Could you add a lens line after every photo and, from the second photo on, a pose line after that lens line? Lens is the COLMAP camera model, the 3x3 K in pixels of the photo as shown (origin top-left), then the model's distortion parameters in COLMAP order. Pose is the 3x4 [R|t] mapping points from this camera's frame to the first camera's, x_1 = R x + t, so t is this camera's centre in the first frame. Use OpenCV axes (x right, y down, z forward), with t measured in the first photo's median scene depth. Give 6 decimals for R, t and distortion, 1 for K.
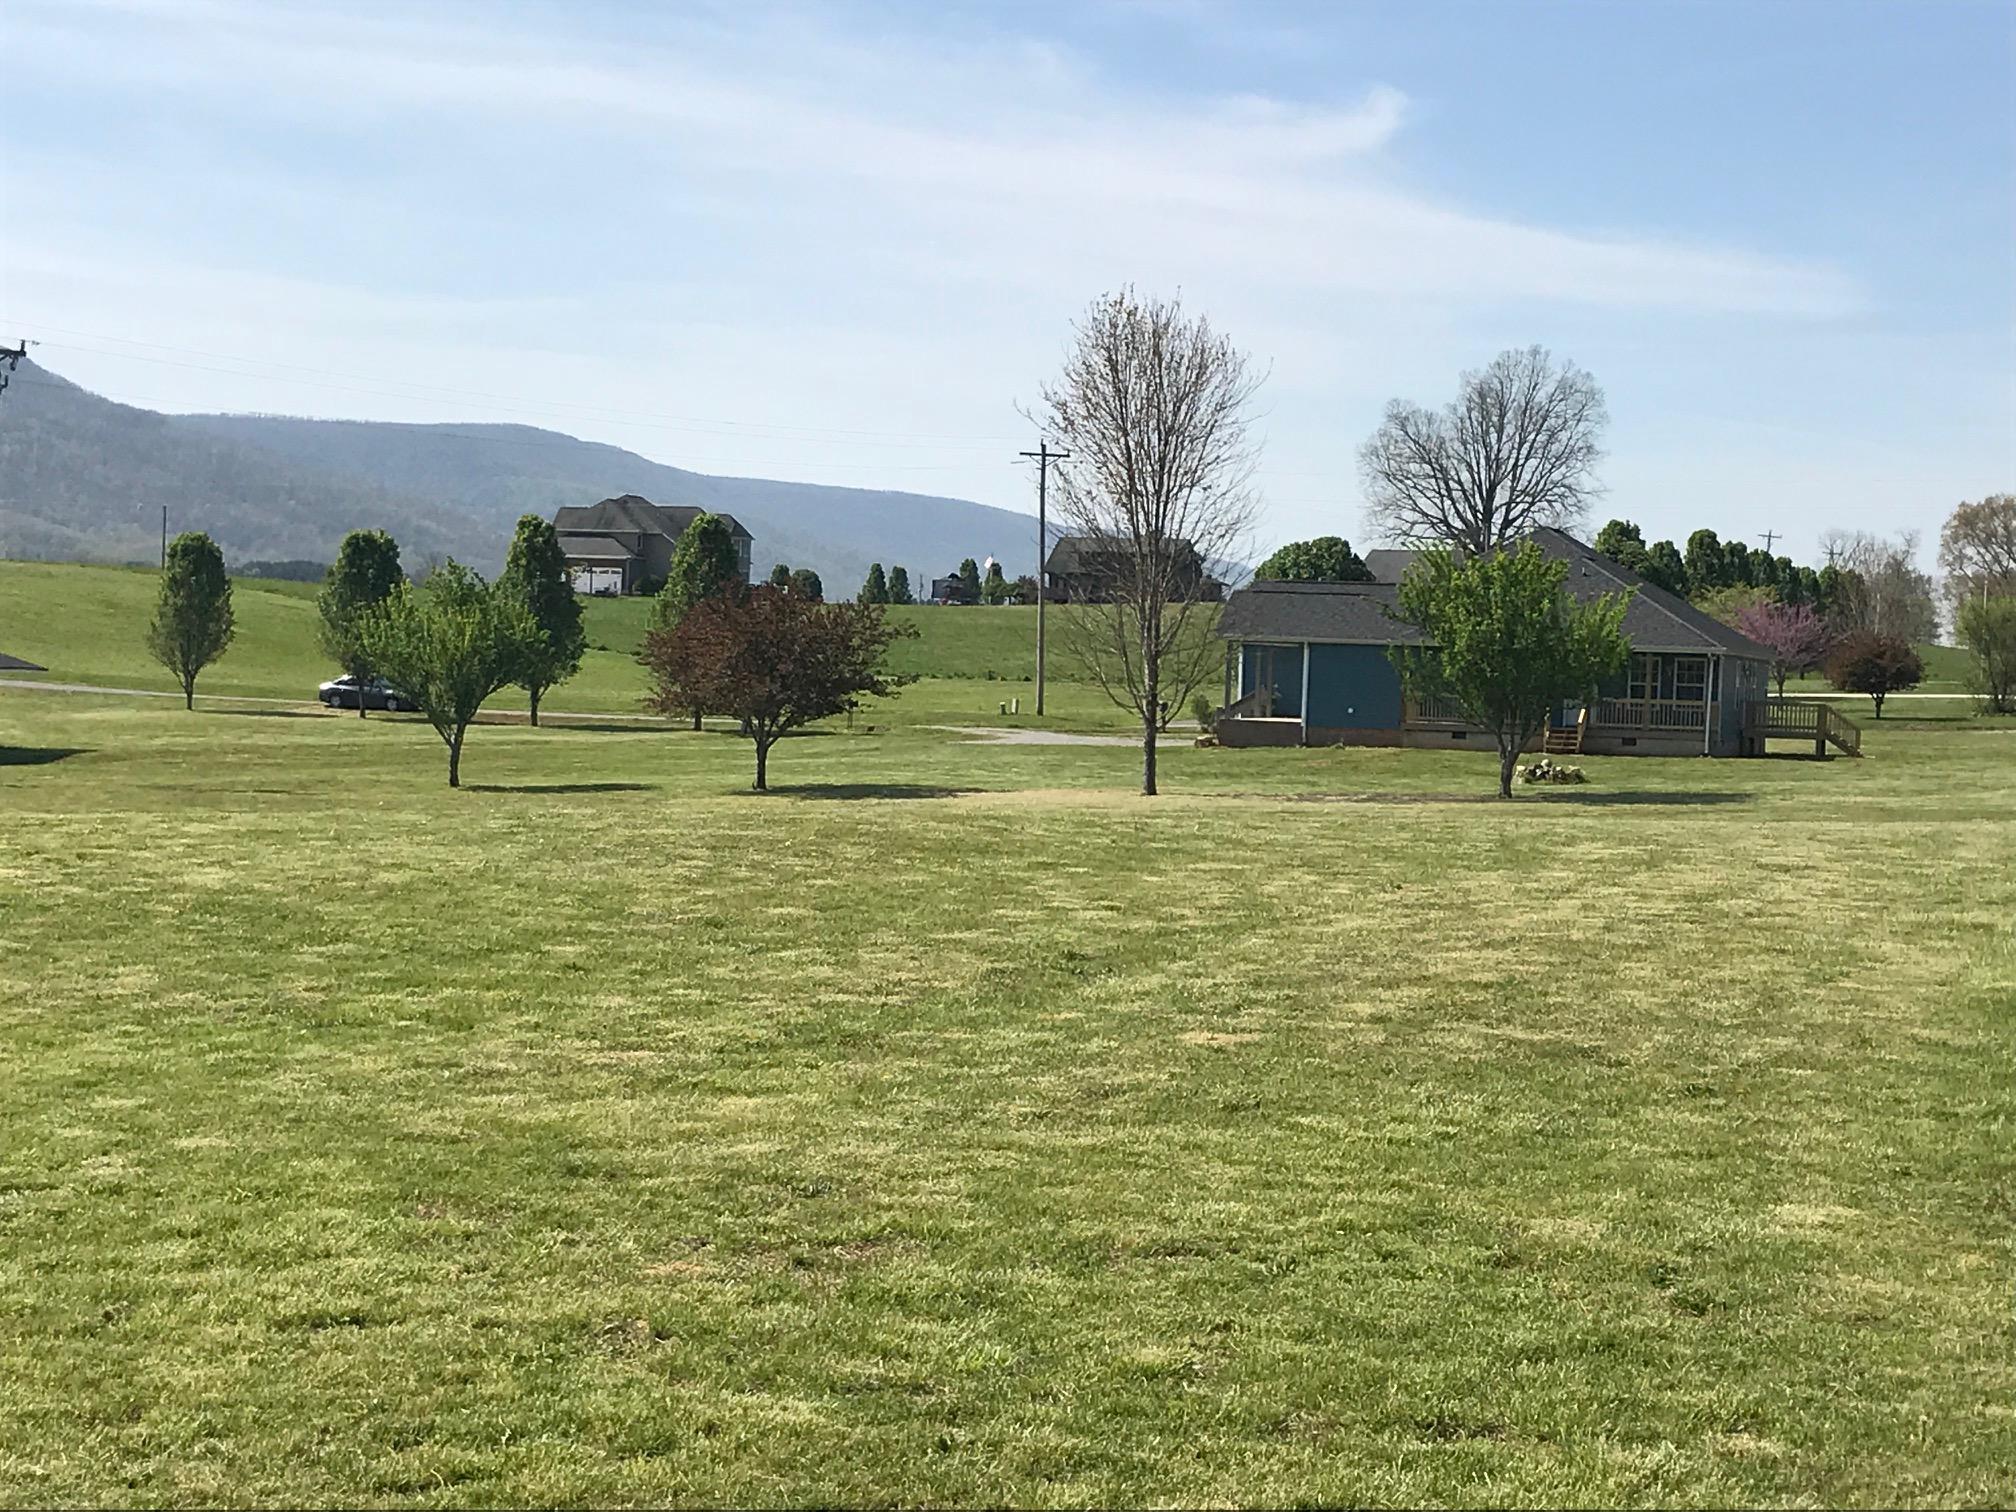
lens RADIAL K [[3723.2, 0, 1008.4], [0, 3723.2, 755.4], [0, 0, 1]] dist [0.219042, 0.000000]
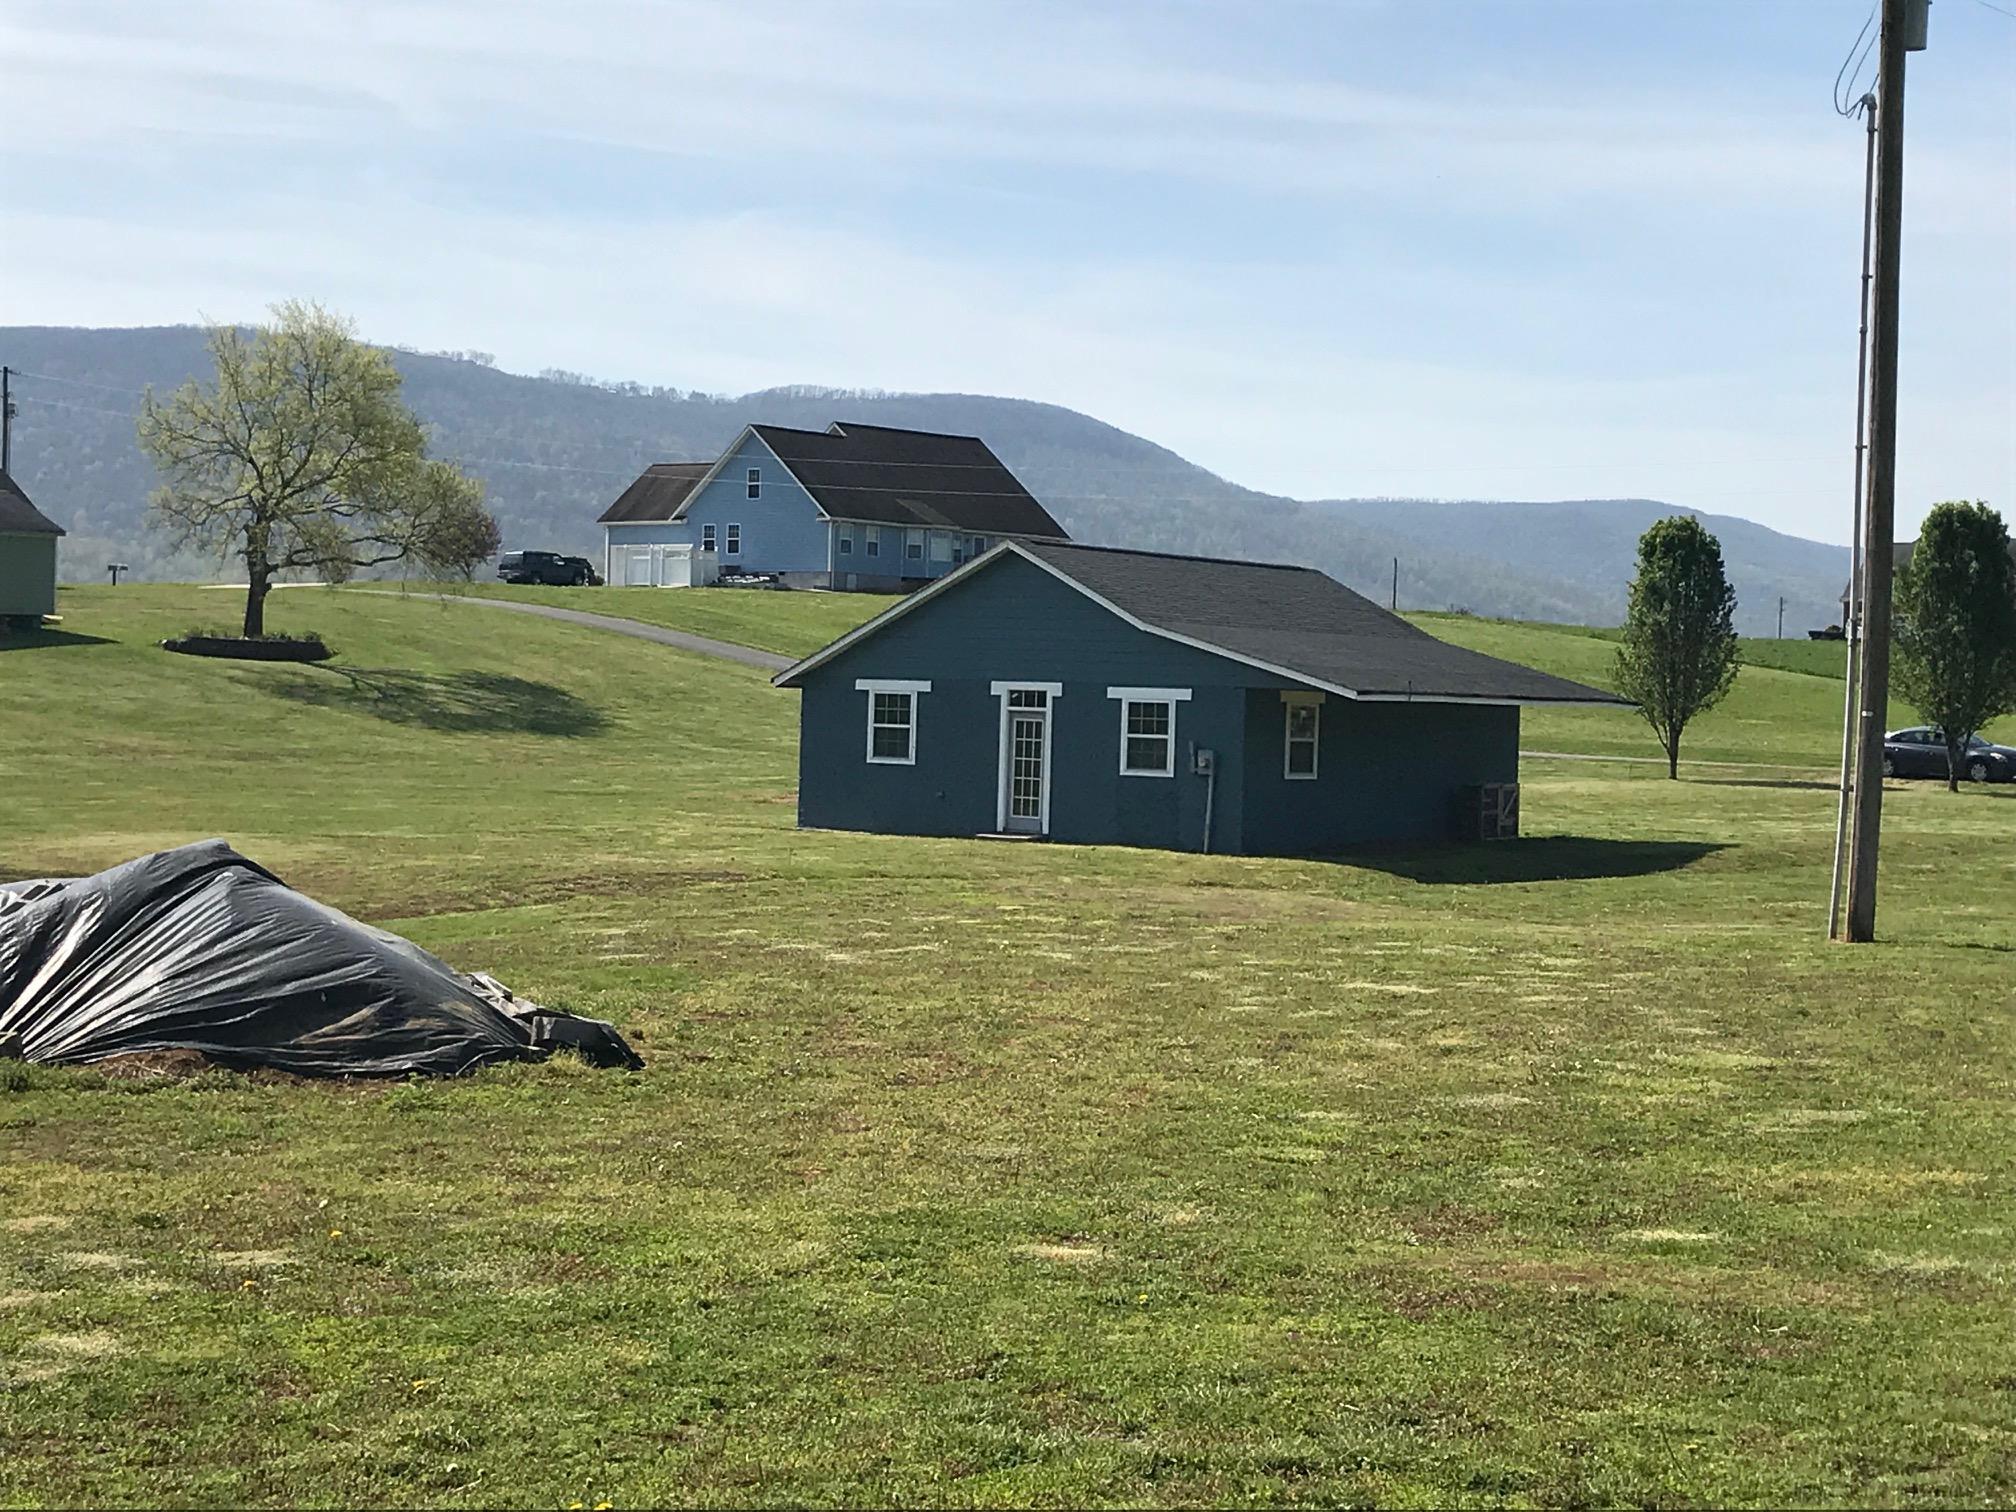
lens RADIAL K [[3723.2, 0, 1008.1], [0, 3723.2, 756.3], [0, 0, 1]] dist [0.219042, 0.000000]
pose [[0.956928, -0.003716, -0.290302, -0.110514], [-0.002559, 0.999771, -0.021233, -0.001504], [0.290314, 0.021062, 0.956700, 0.260845]]
